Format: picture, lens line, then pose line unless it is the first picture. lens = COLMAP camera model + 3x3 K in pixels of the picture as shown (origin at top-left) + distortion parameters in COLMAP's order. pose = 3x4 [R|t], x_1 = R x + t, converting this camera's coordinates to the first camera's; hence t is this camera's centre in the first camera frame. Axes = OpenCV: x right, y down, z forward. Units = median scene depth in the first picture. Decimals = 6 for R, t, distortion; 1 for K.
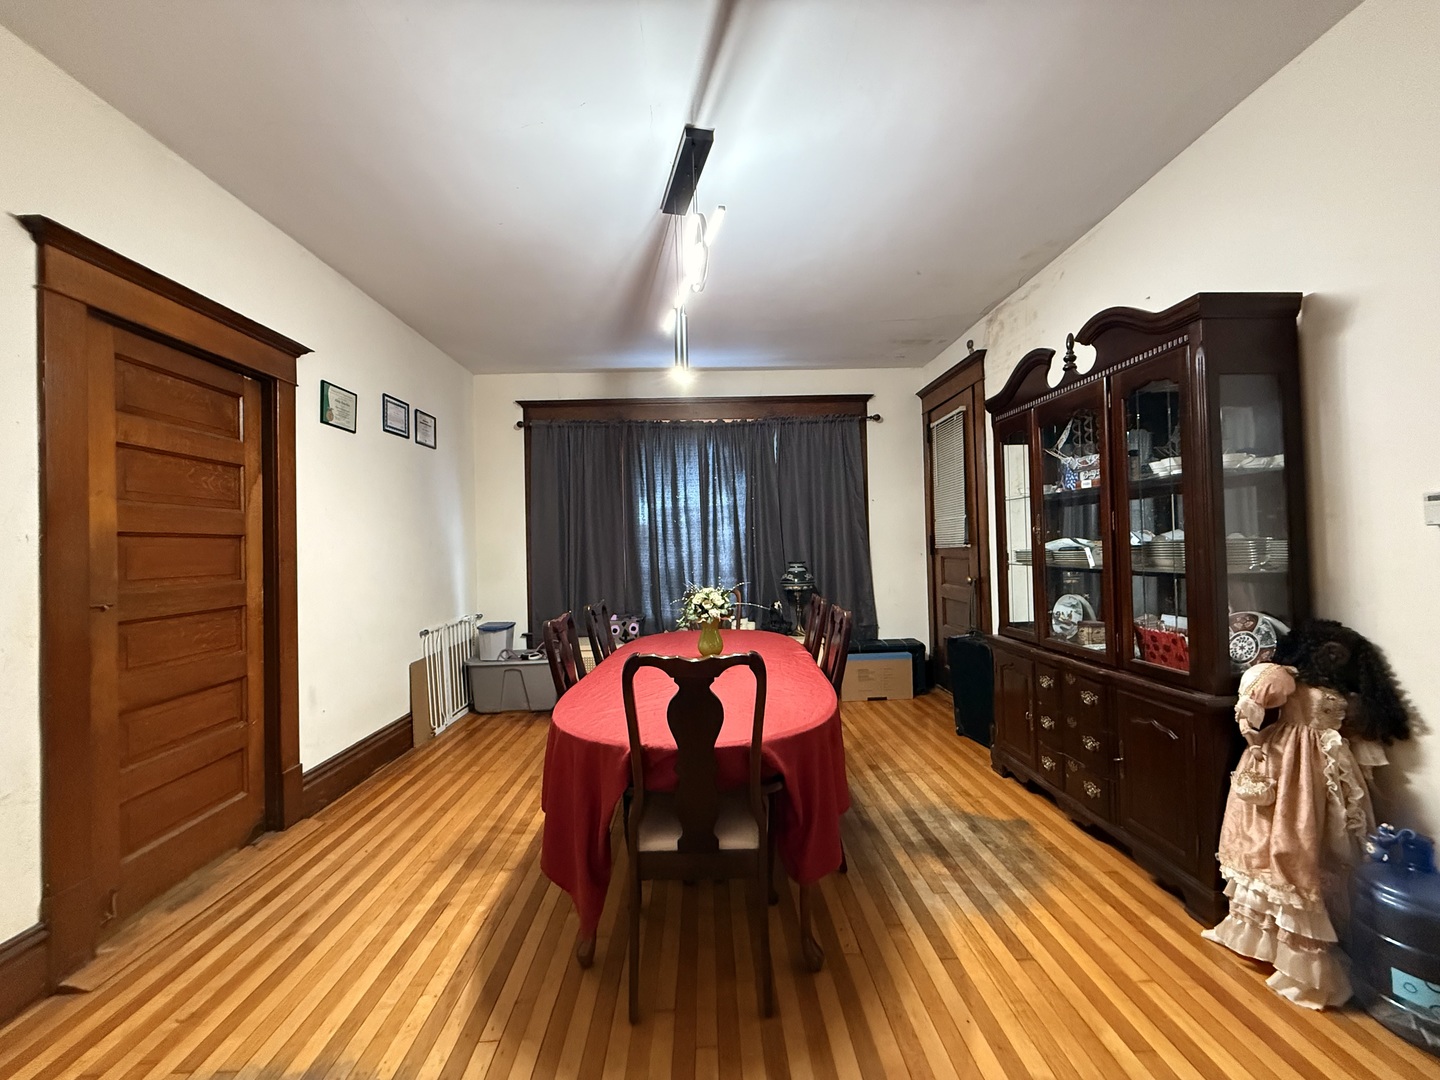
lens RADIAL K [[563.9, 0, 719.9], [0, 563.9, 537.3], [0, 0, 1]] dist [0.001981, 0.000146]
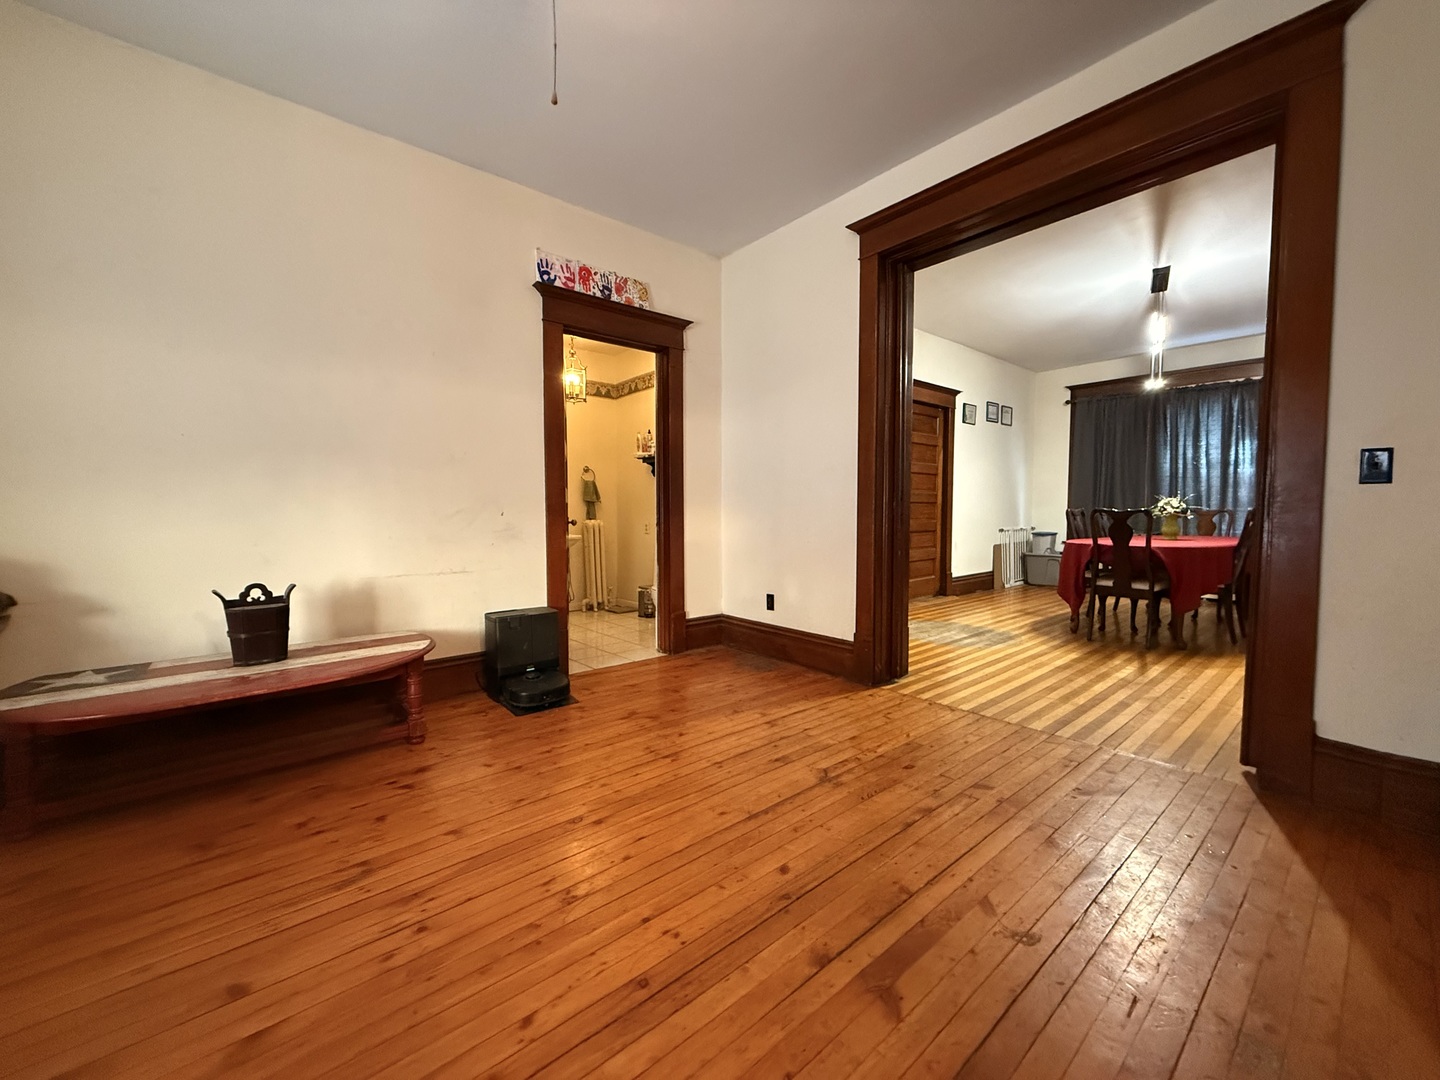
lens RADIAL K [[563.9, 0, 720.1], [0, 563.9, 537.0], [0, 0, 1]] dist [0.001981, 0.000146]
pose [[0.616735, 0.064835, -0.784496, 0.303312], [-0.002112, 0.996735, 0.080716, 0.042365], [0.787168, -0.048124, 0.614859, -0.733506]]
